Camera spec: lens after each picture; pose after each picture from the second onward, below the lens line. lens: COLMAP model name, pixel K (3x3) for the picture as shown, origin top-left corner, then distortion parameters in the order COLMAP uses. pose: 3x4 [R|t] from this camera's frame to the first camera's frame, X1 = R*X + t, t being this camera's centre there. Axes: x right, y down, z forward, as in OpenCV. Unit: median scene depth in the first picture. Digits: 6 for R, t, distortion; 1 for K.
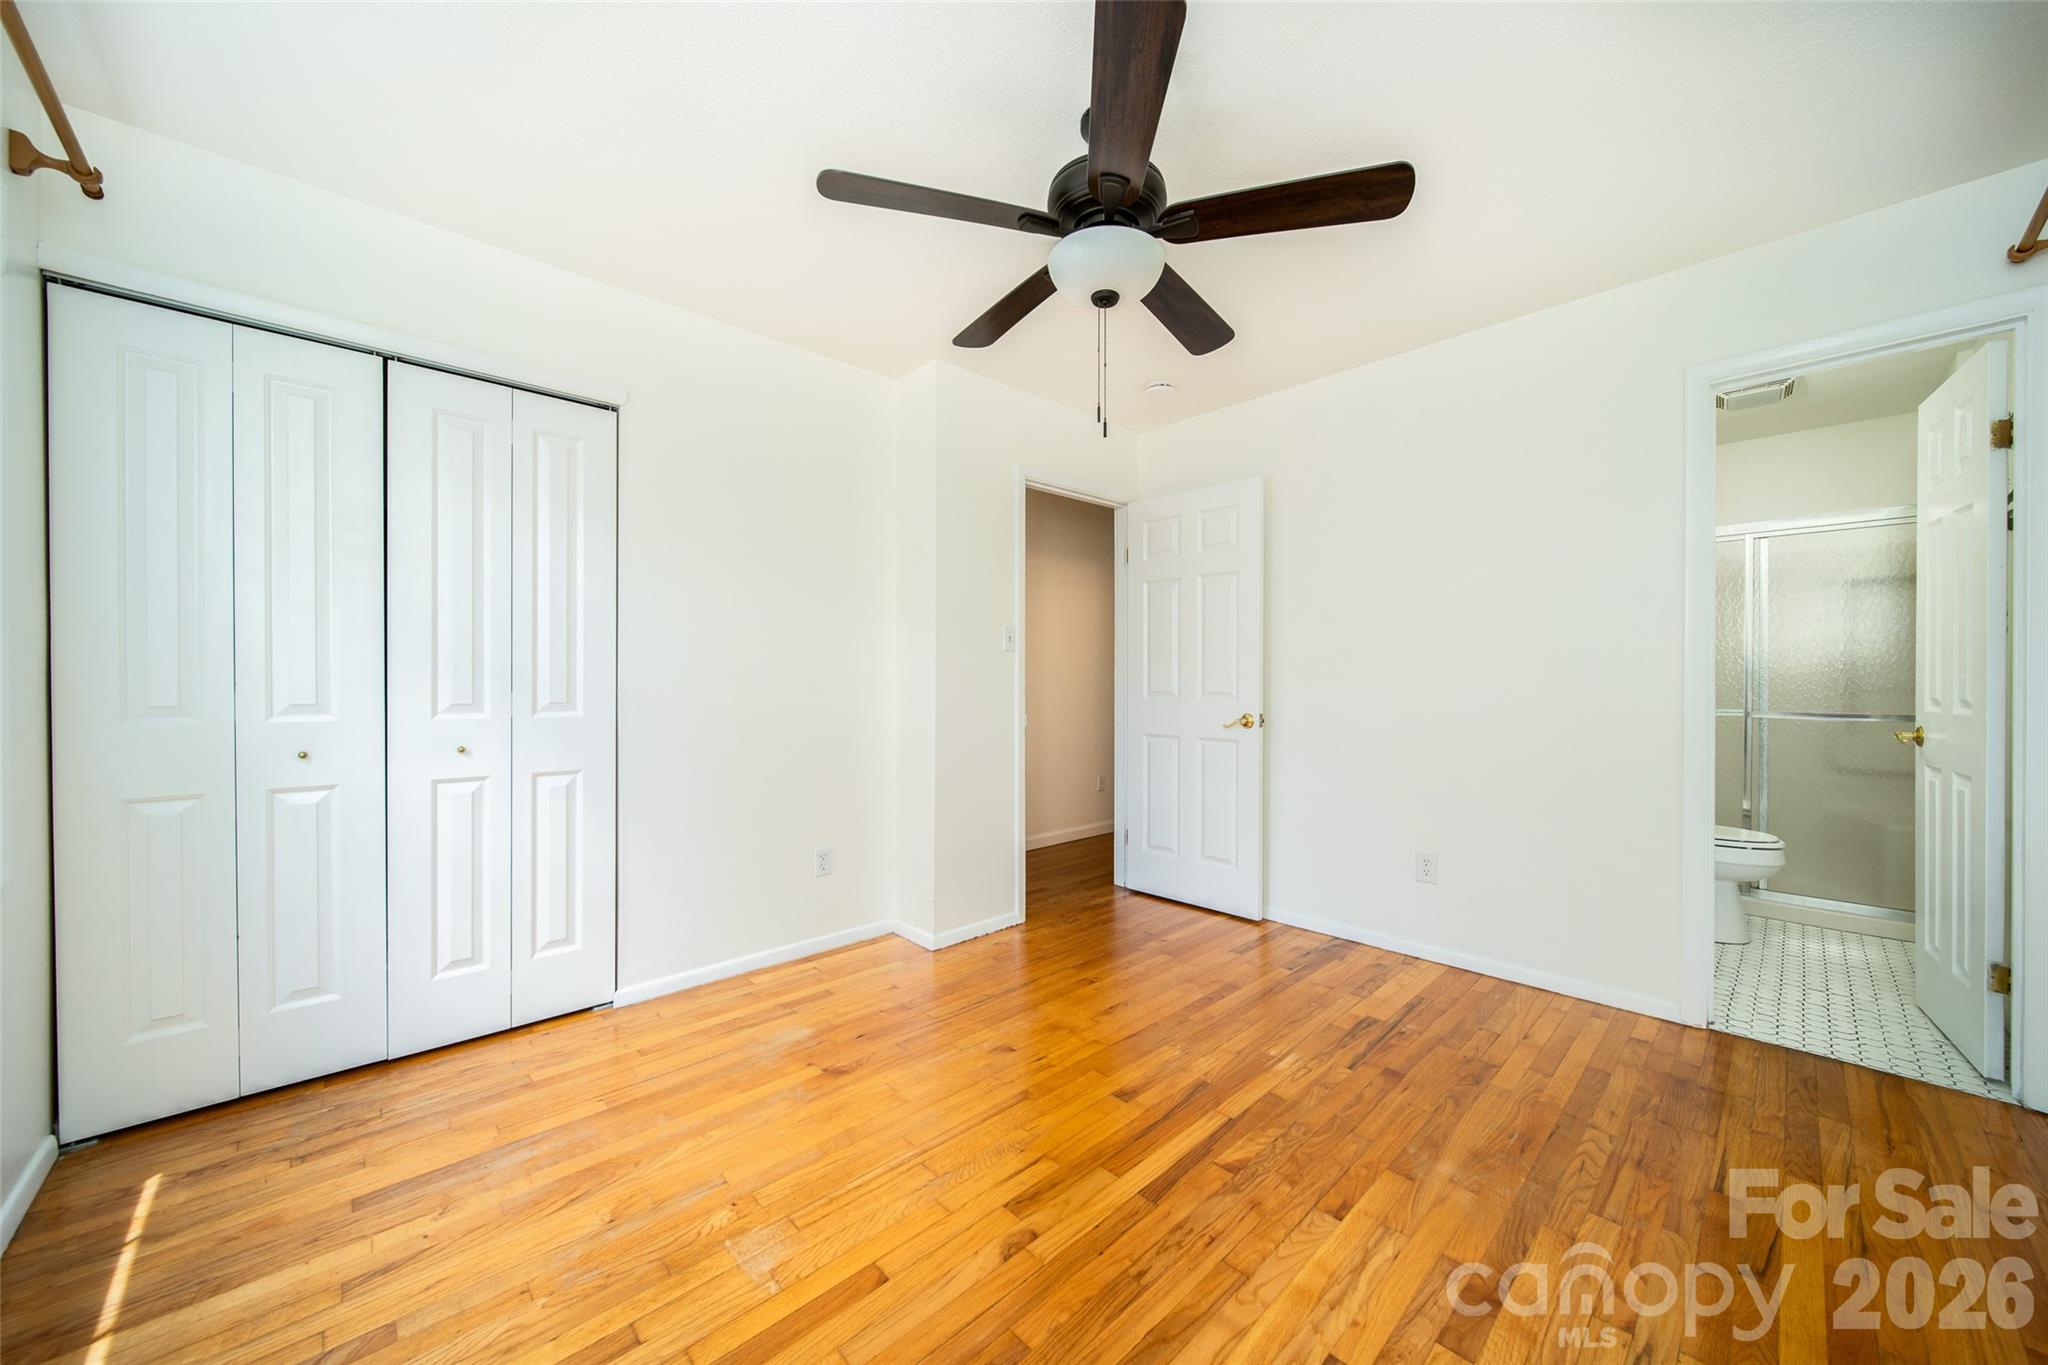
lens RADIAL K [[742.1, 0, 1038.8], [0, 742.1, 684.8], [0, 0, 1]] dist [-0.001244, -0.000299]
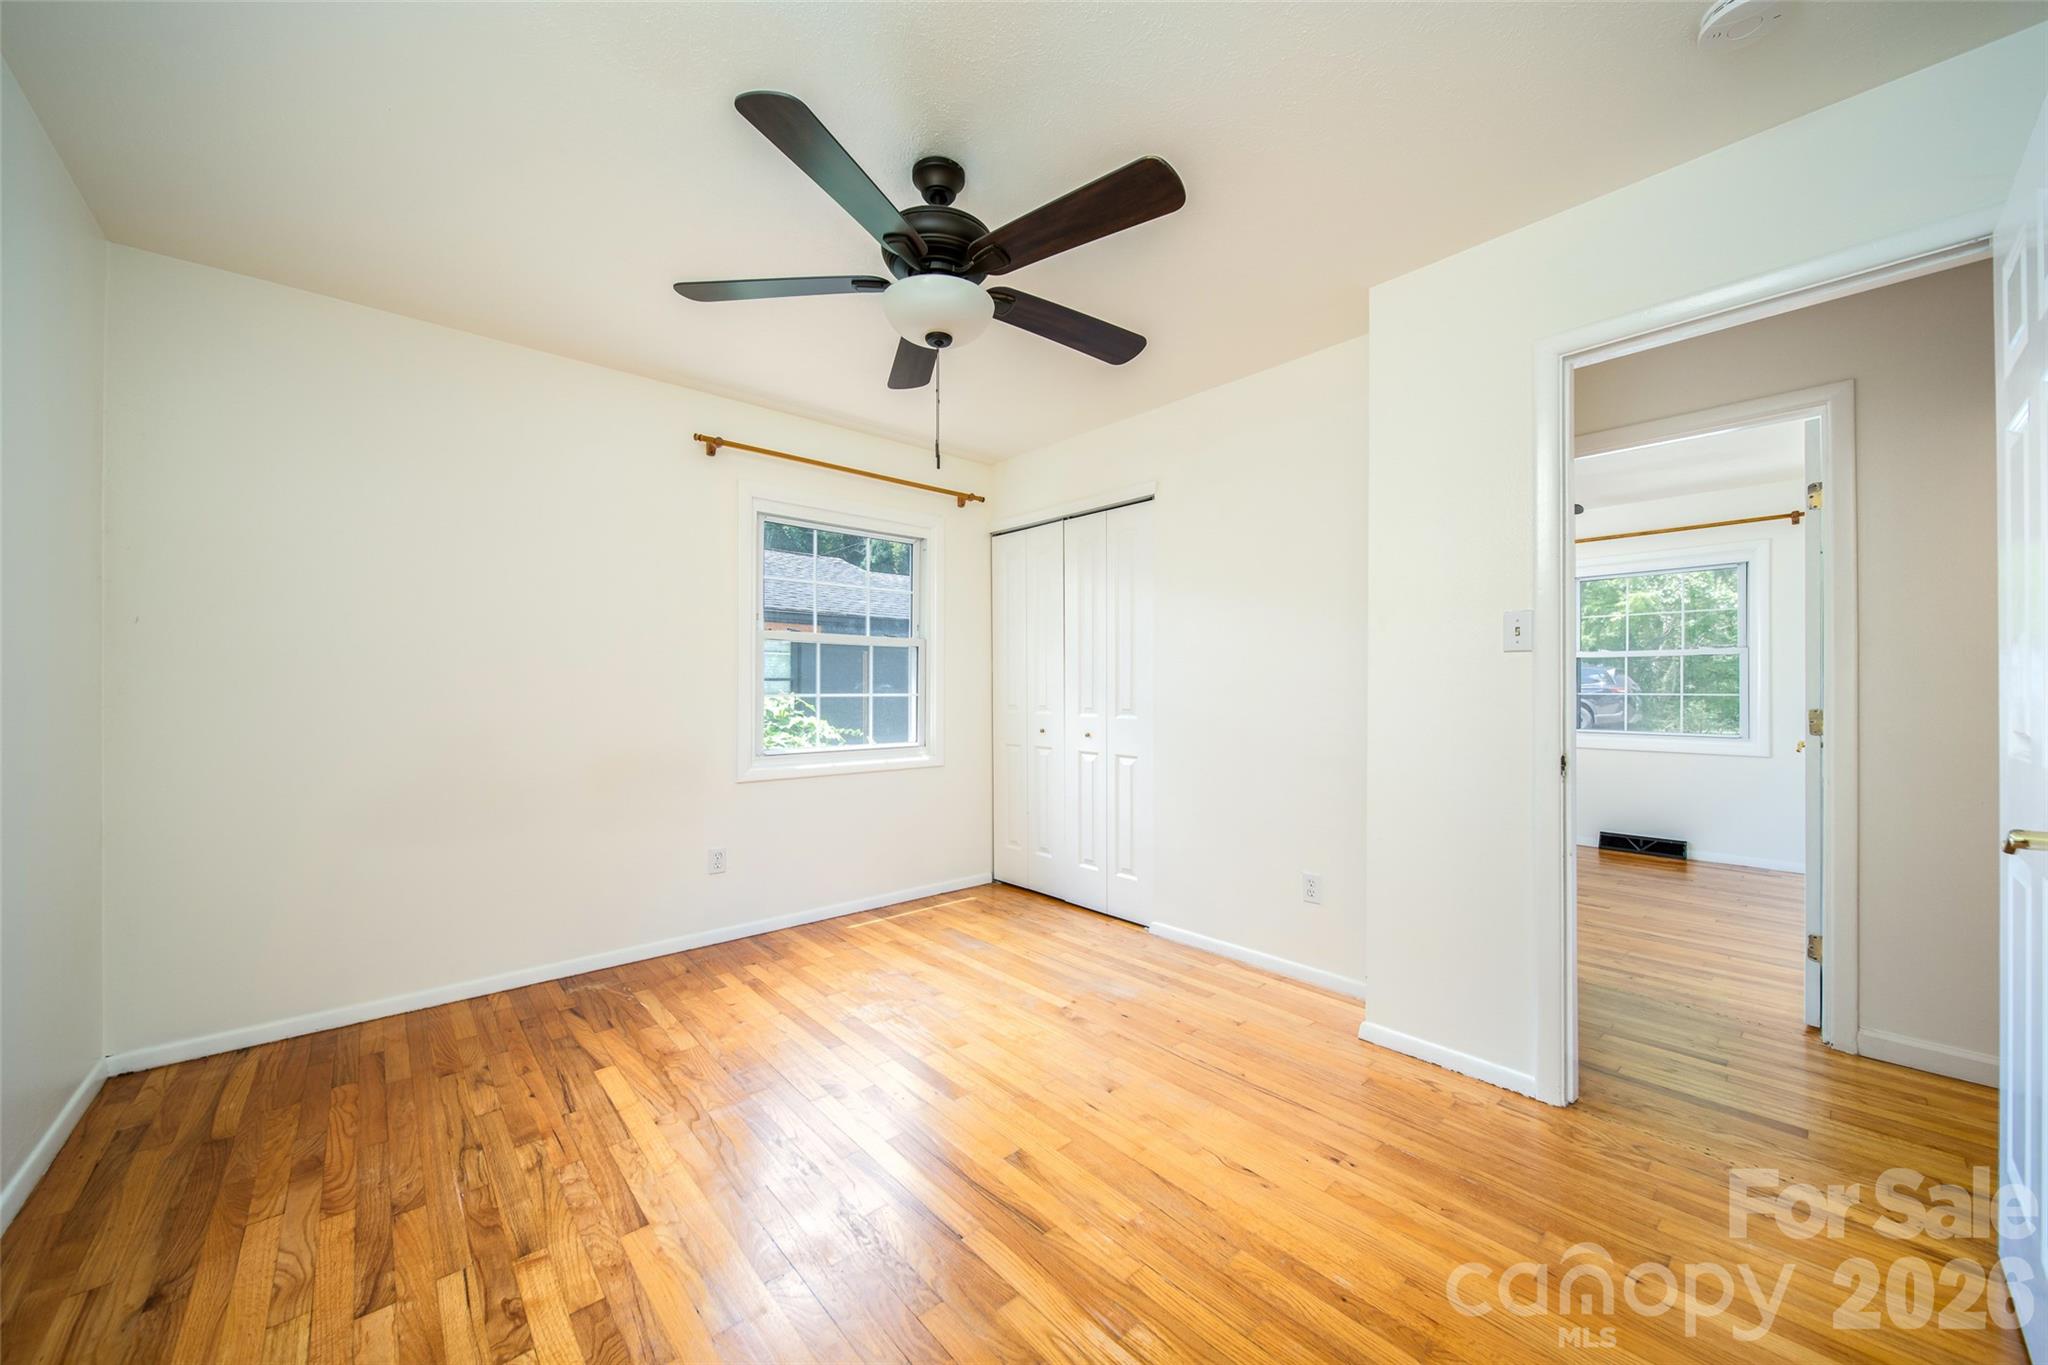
lens RADIAL K [[742.1, 0, 1038.8], [0, 742.1, 684.8], [0, 0, 1]] dist [-0.001244, -0.000299]
pose [[-0.032951, -0.007349, -0.999430, 0.961703], [-0.008037, 0.999943, -0.007088, -0.014063], [0.999425, 0.007799, -0.033008, 0.991153]]
